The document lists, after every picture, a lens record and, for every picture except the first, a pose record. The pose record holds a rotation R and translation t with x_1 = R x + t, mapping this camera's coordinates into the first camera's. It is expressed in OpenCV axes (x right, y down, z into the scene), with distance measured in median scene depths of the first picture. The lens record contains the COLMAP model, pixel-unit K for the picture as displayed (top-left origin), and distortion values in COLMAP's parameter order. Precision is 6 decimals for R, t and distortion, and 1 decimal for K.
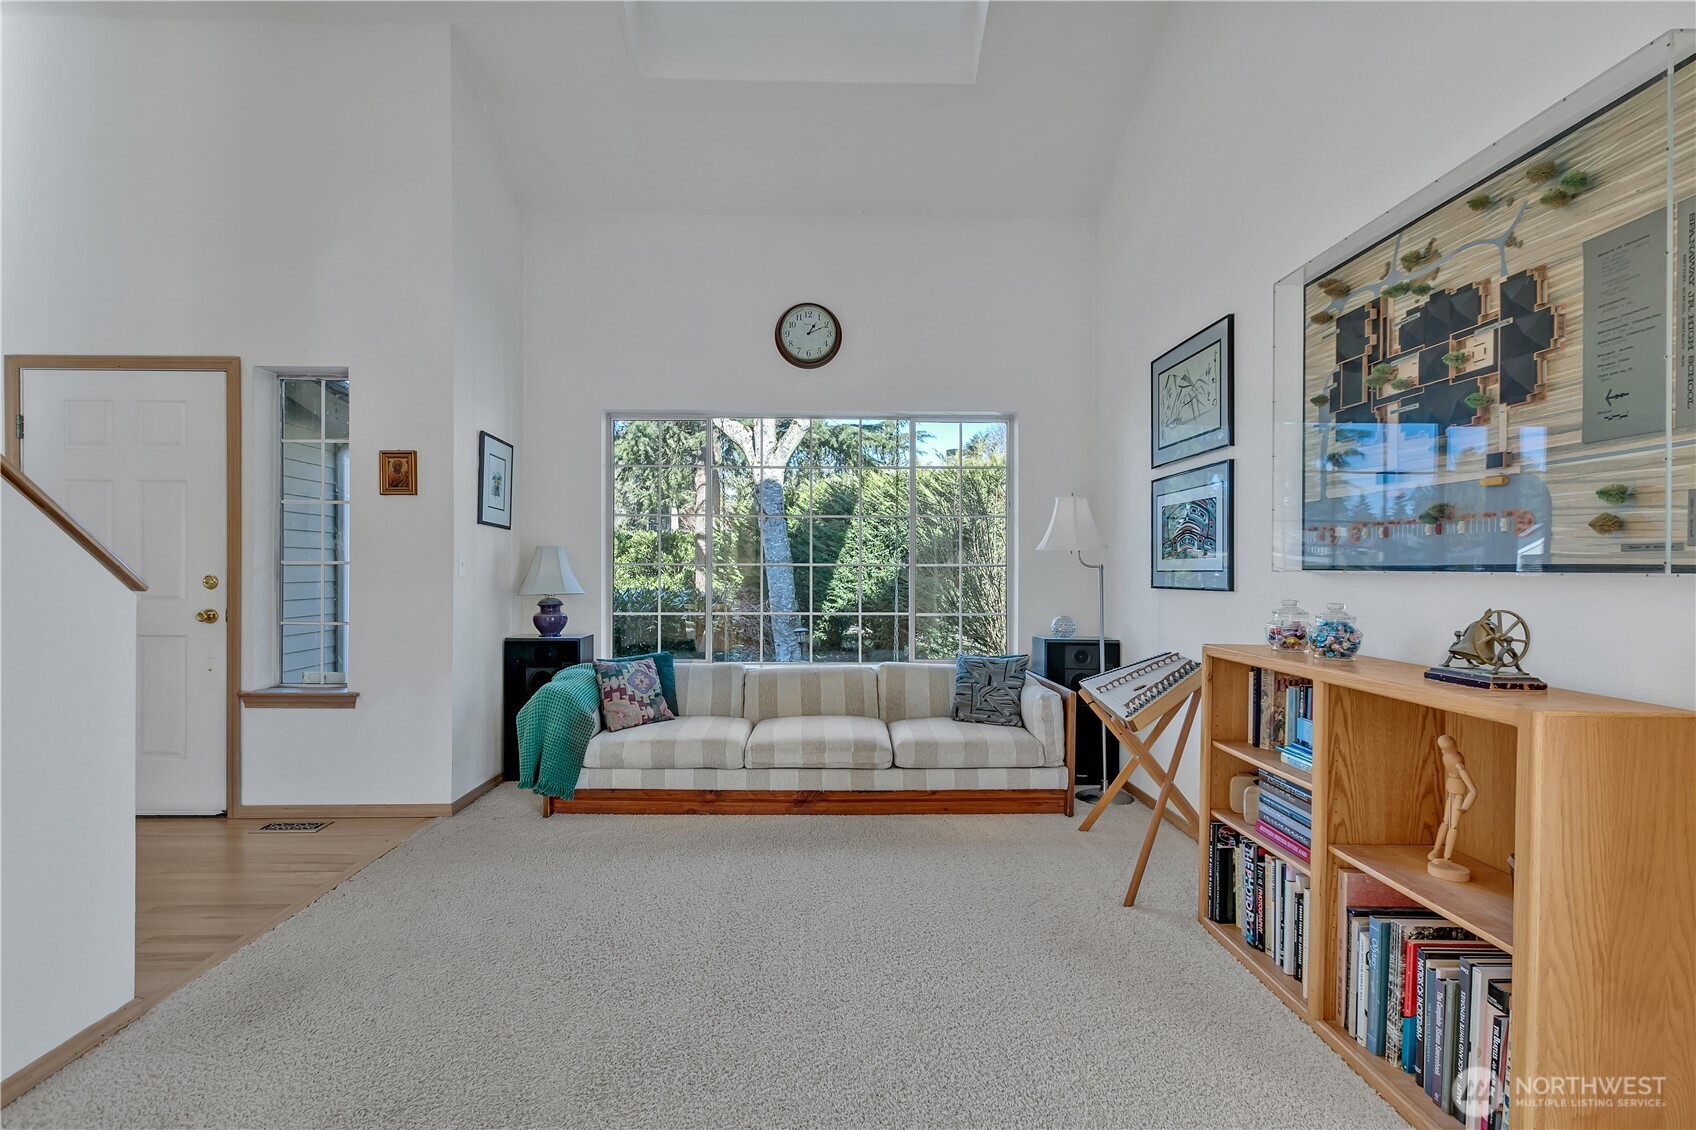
lens RADIAL K [[792.0, 0, 845.3], [0, 792.0, 562.5], [0, 0, 1]] dist [-0.001365, -0.001395]
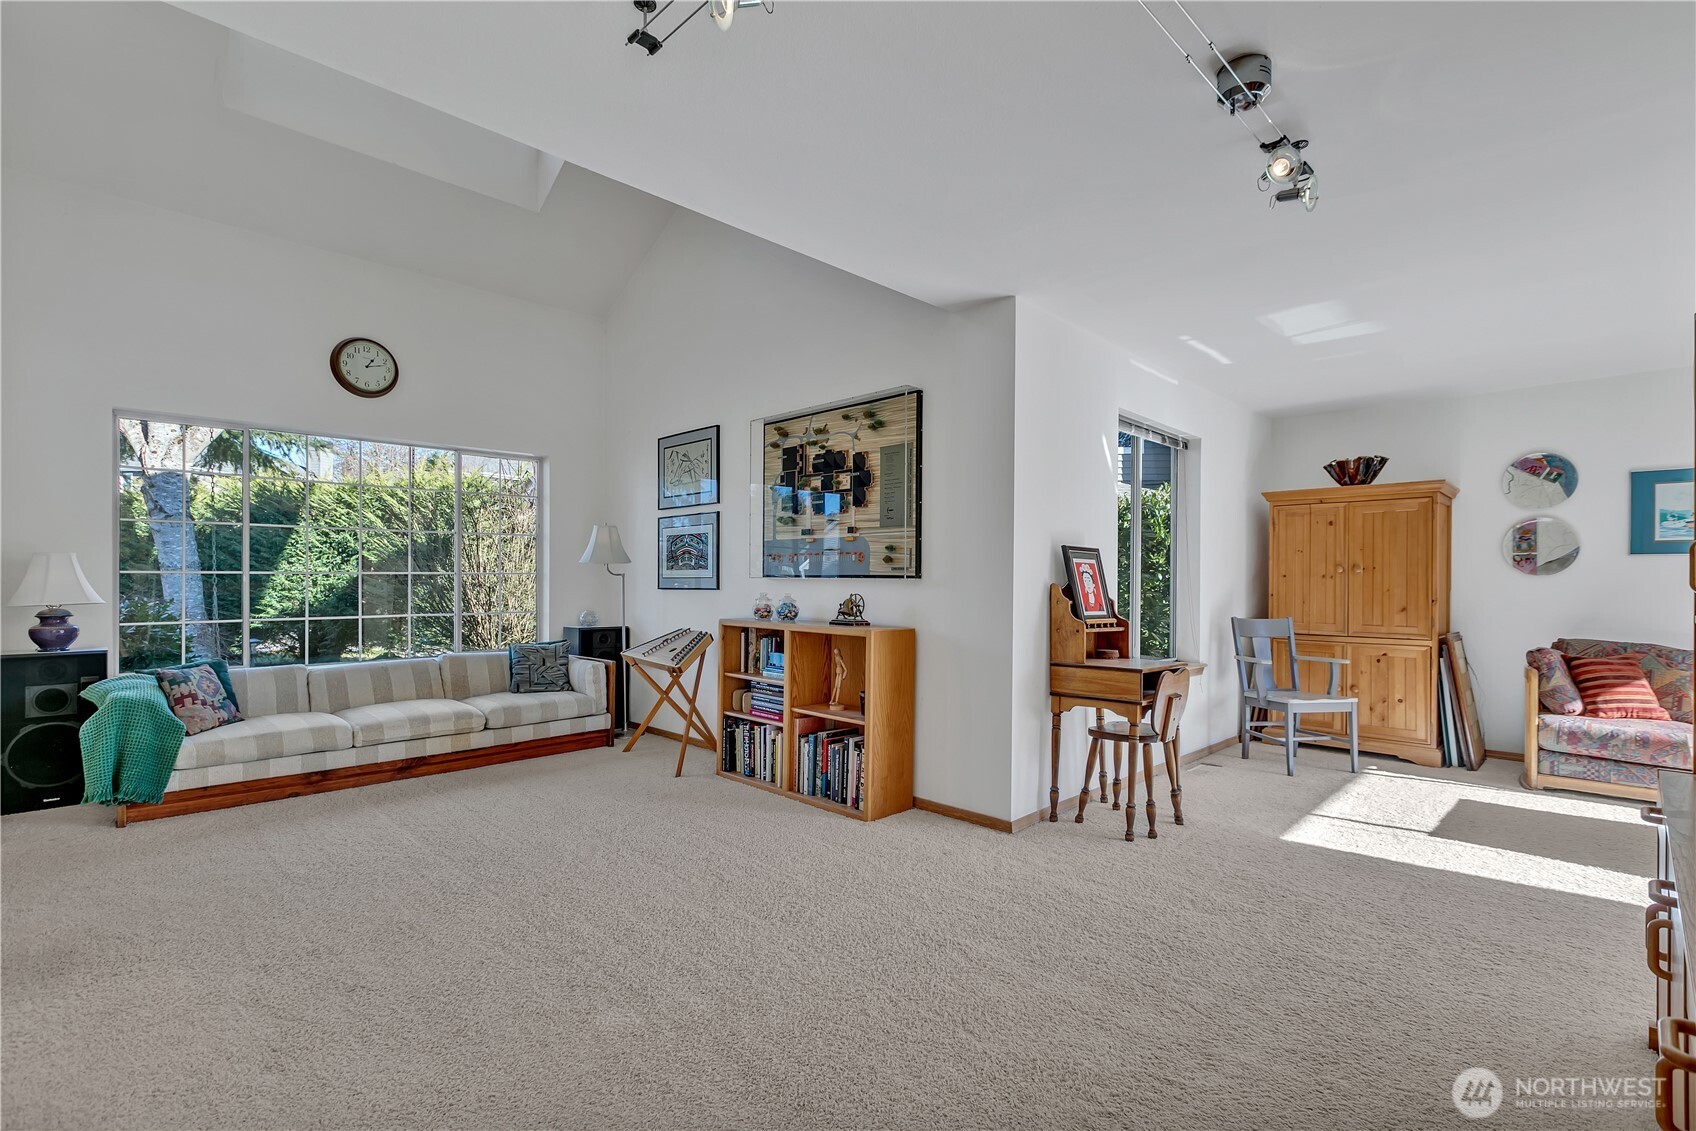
lens RADIAL K [[787.9, 0, 845.9], [0, 787.9, 548.0], [0, 0, 1]] dist [-0.001757, -0.000225]
pose [[0.720620, 0.024139, 0.692910, -0.586512], [-0.005418, 0.999559, -0.029187, -0.006068], [-0.693310, 0.017278, 0.720433, -0.487080]]
